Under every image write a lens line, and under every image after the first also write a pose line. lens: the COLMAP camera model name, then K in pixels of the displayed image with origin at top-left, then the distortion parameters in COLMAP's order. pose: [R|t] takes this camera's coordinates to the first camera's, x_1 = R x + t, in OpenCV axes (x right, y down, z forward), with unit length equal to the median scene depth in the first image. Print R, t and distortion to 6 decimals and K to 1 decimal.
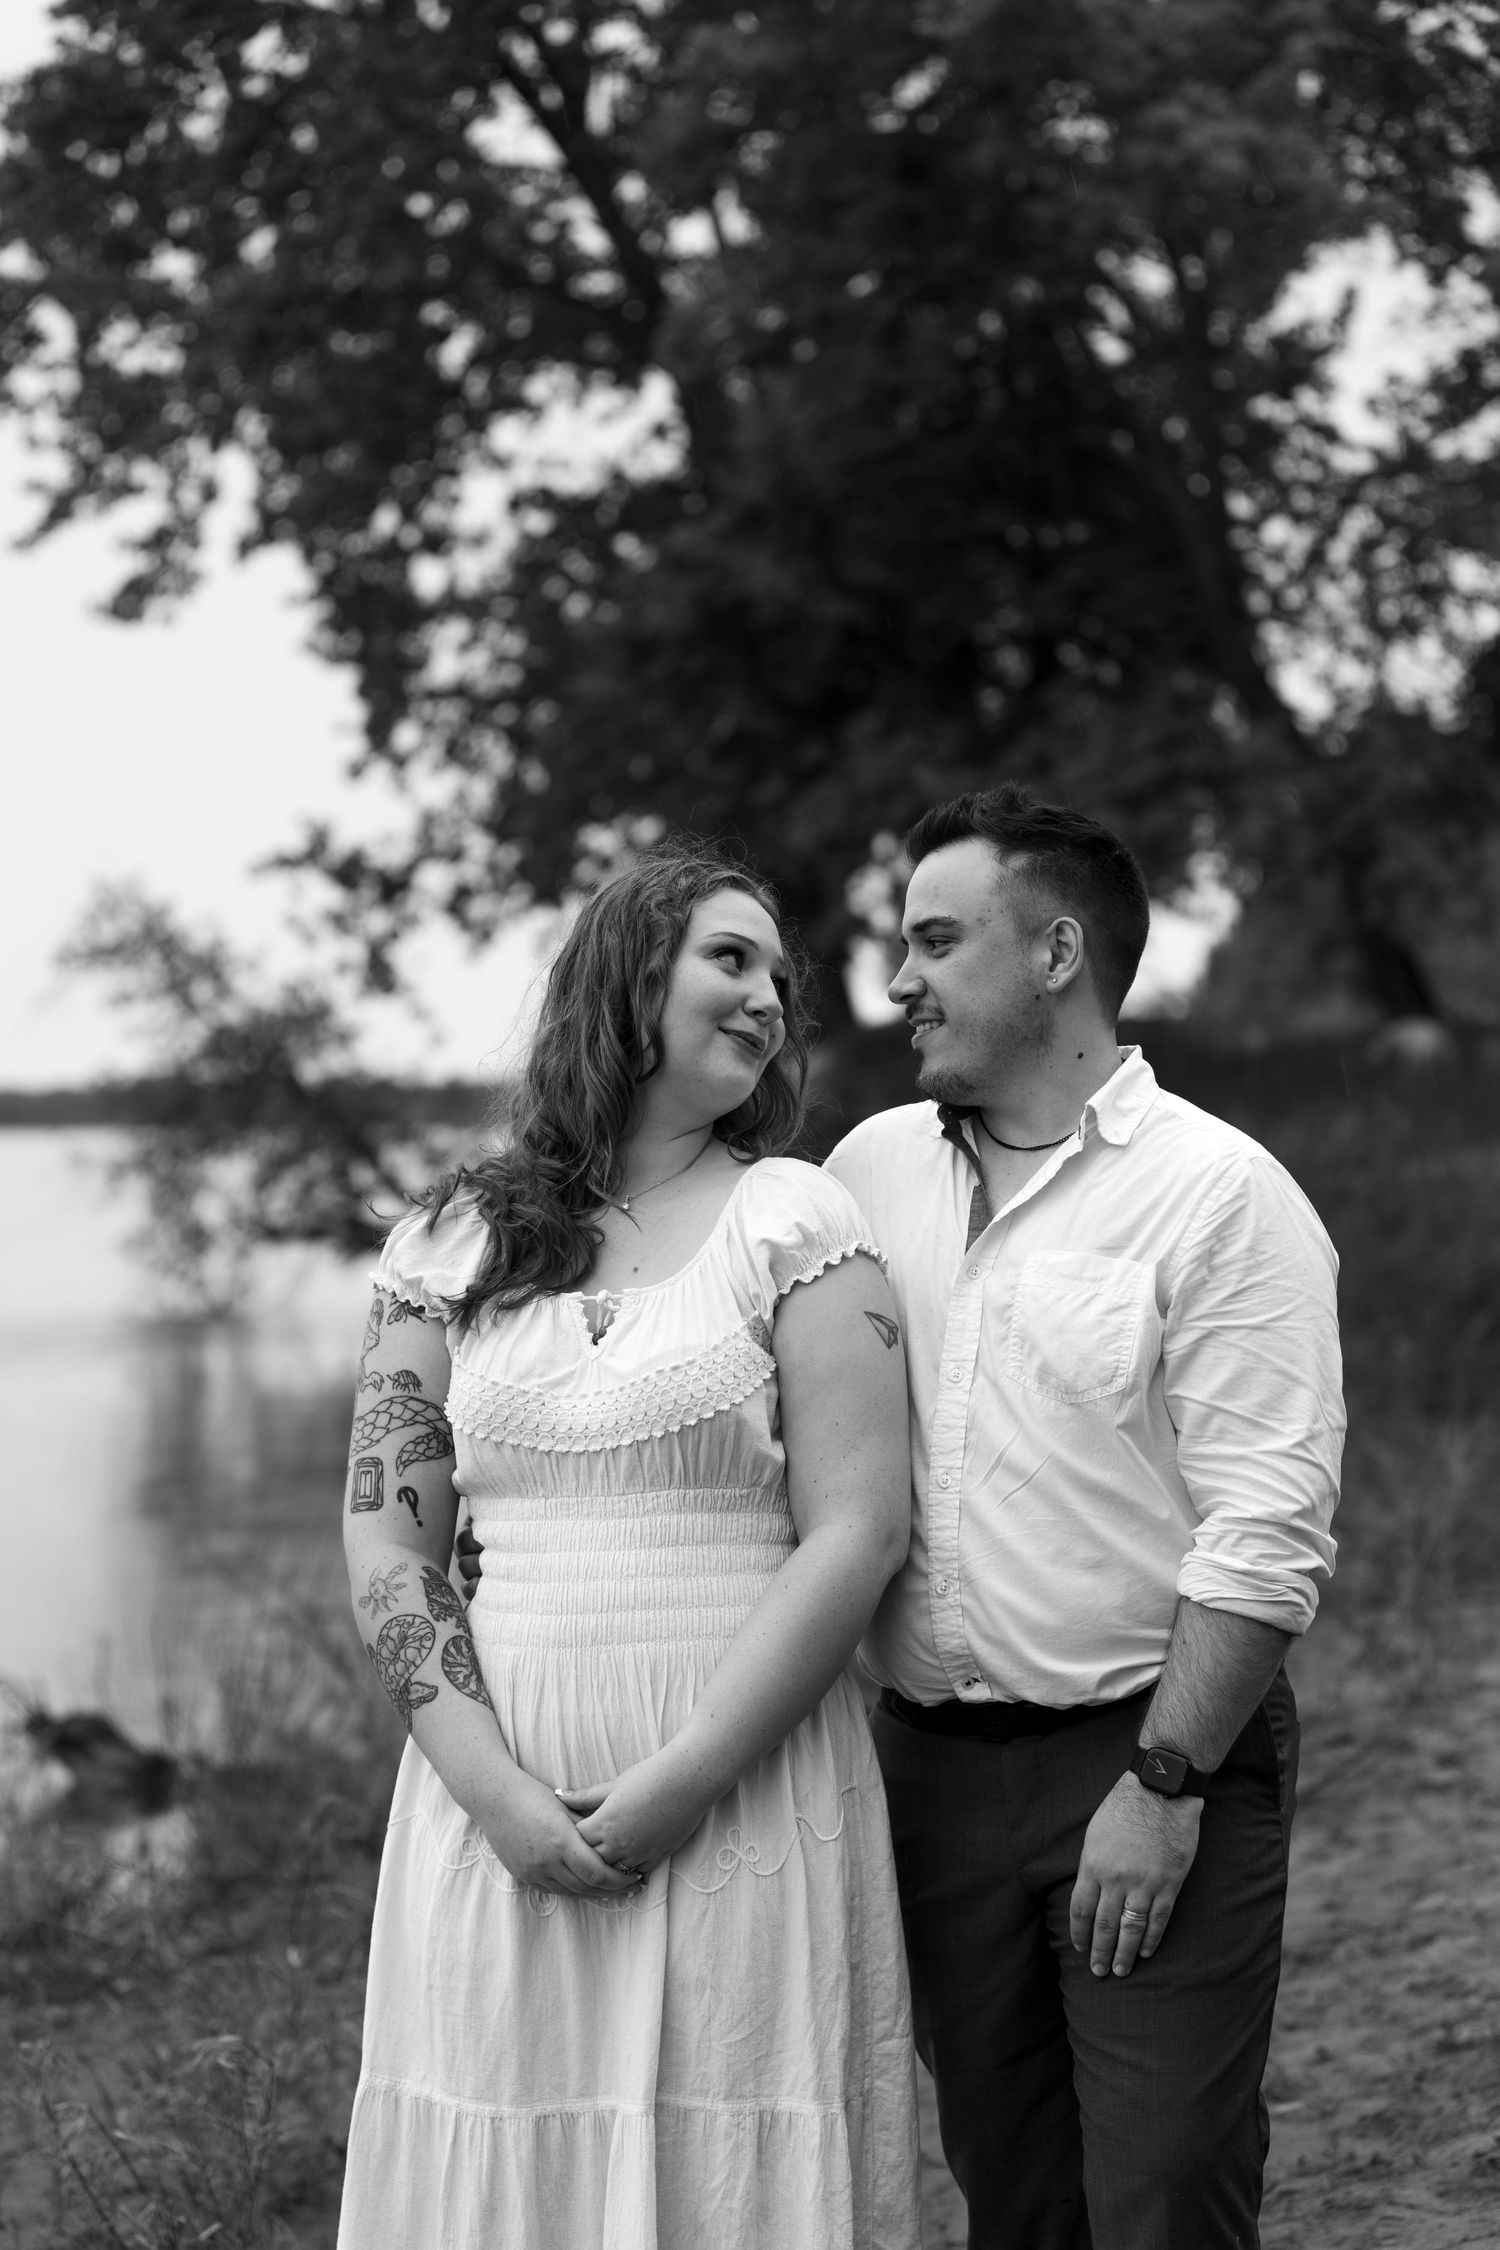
lens RADIAL K [[4586.2, 0, 750.0], [0, 4586.2, 1125.0], [0, 0, 1]] dist [0.004523, 0.212833]
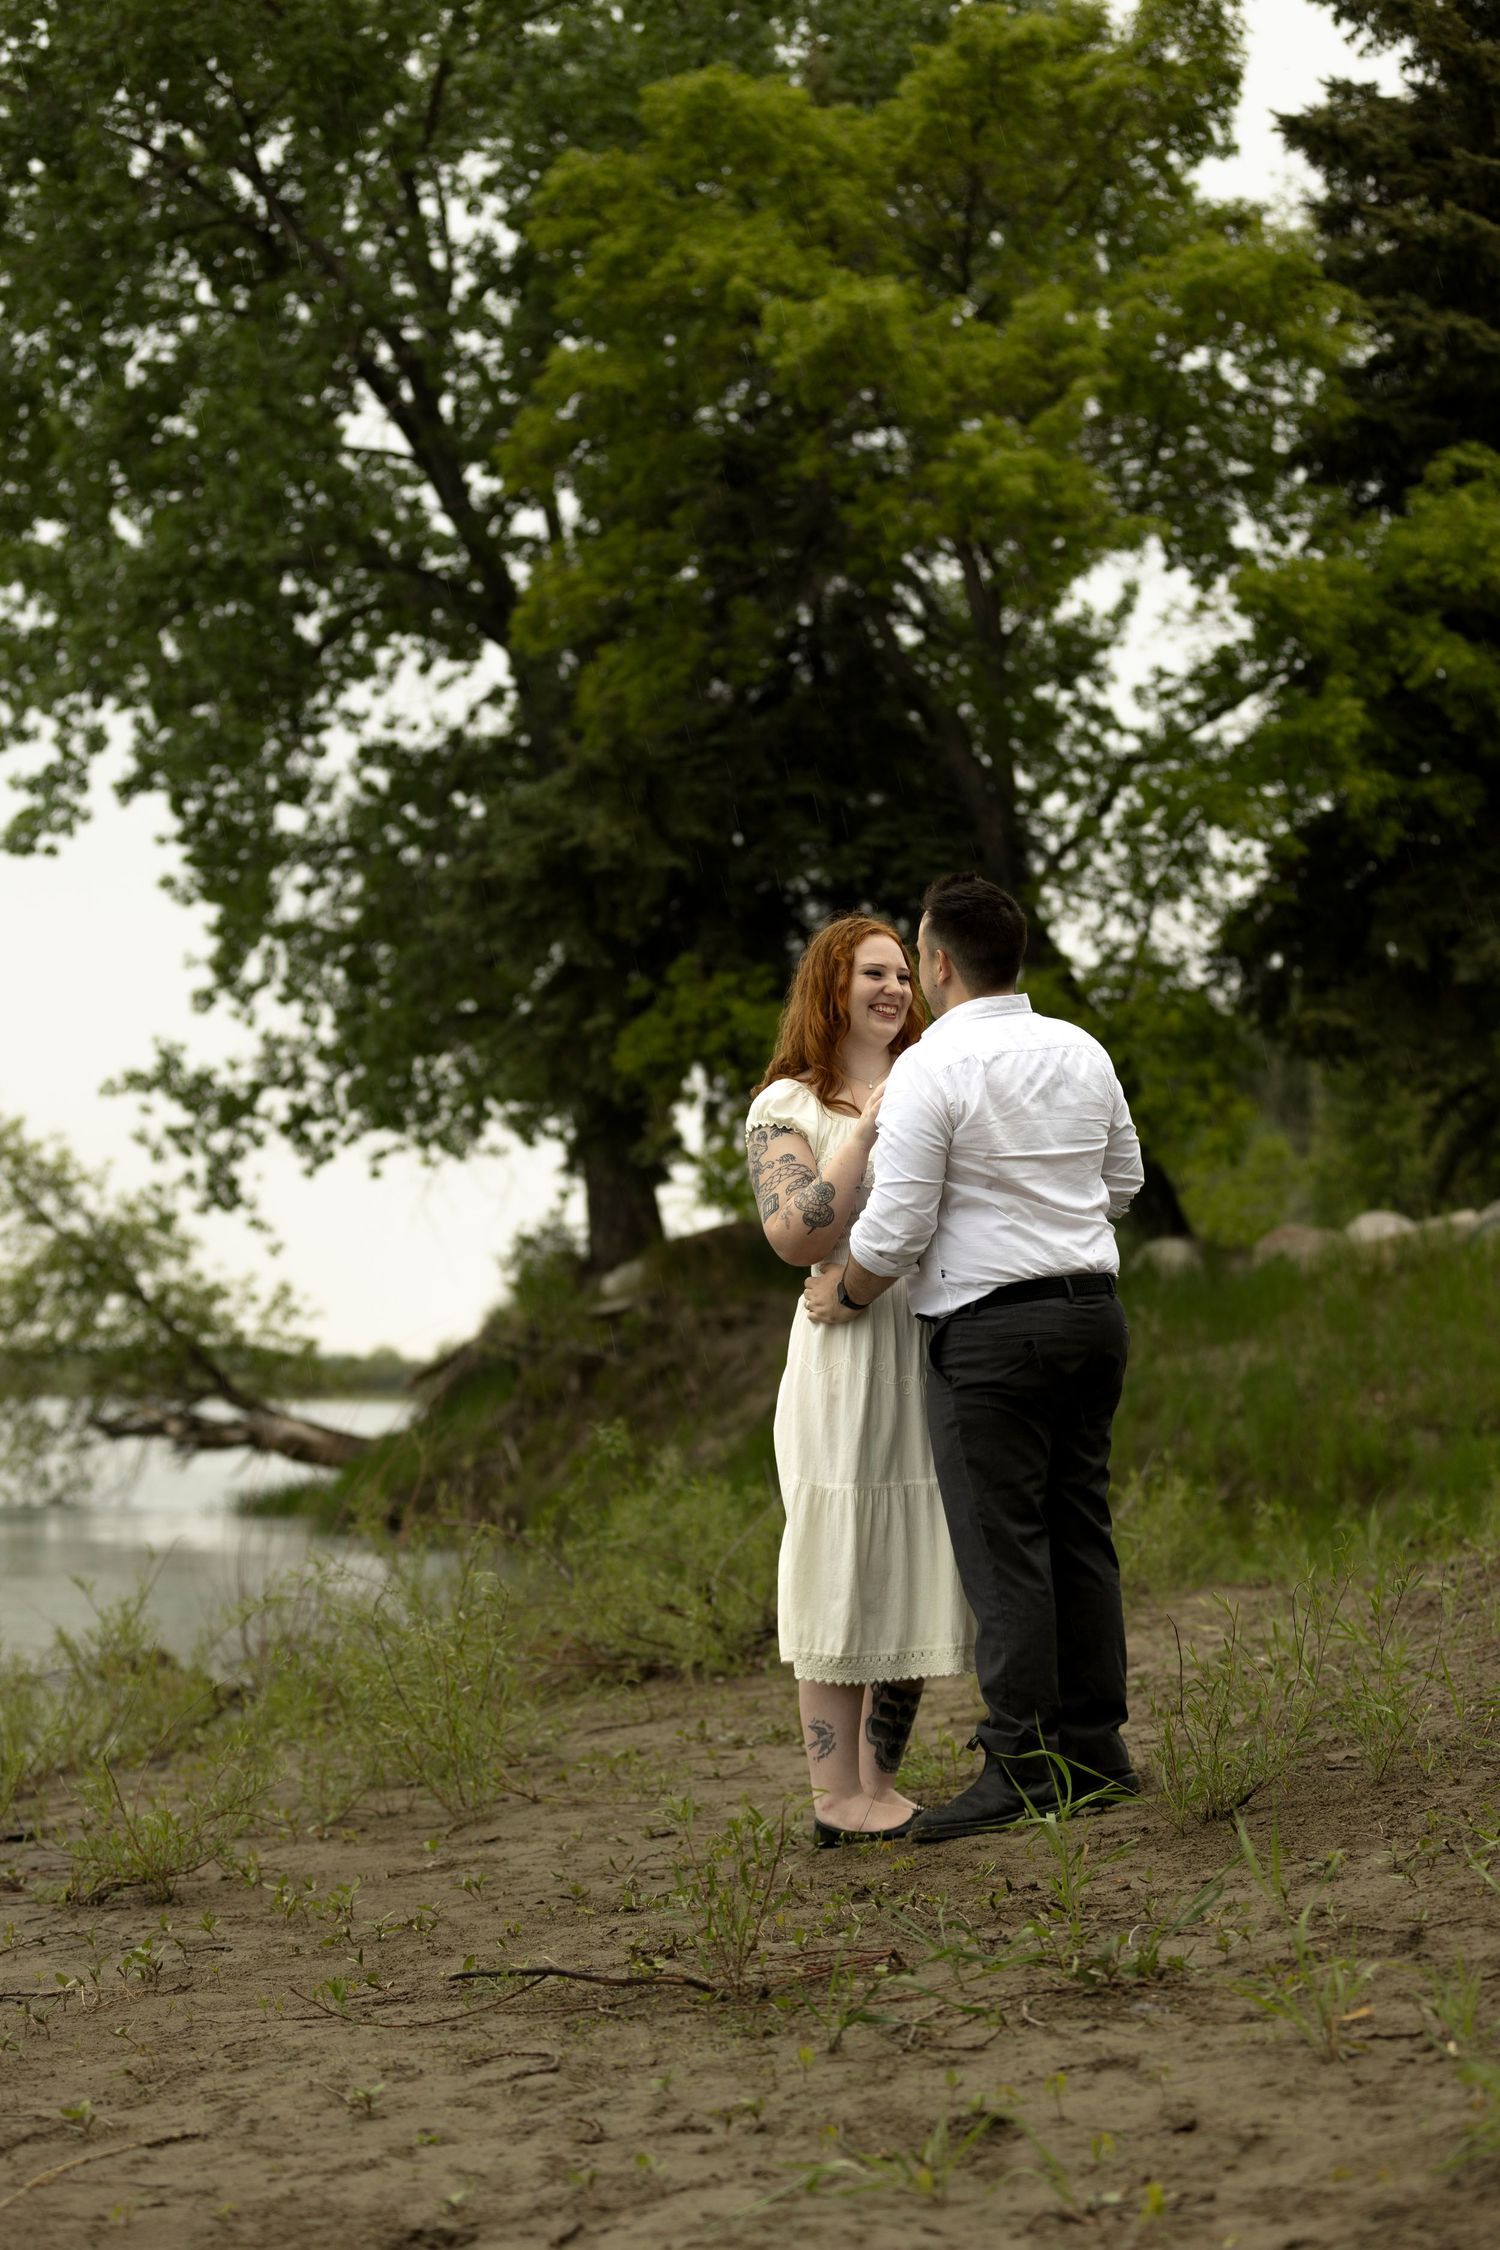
lens RADIAL K [[5804.1, 0, 750.0], [0, 5804.1, 1125.0], [0, 0, 1]] dist [0.091445, 1.245601]
pose [[0.997823, 0.025621, 0.060775, -0.042236], [-0.020980, 0.996902, -0.075799, 0.056025], [-0.062528, 0.074359, 0.995269, -0.387910]]
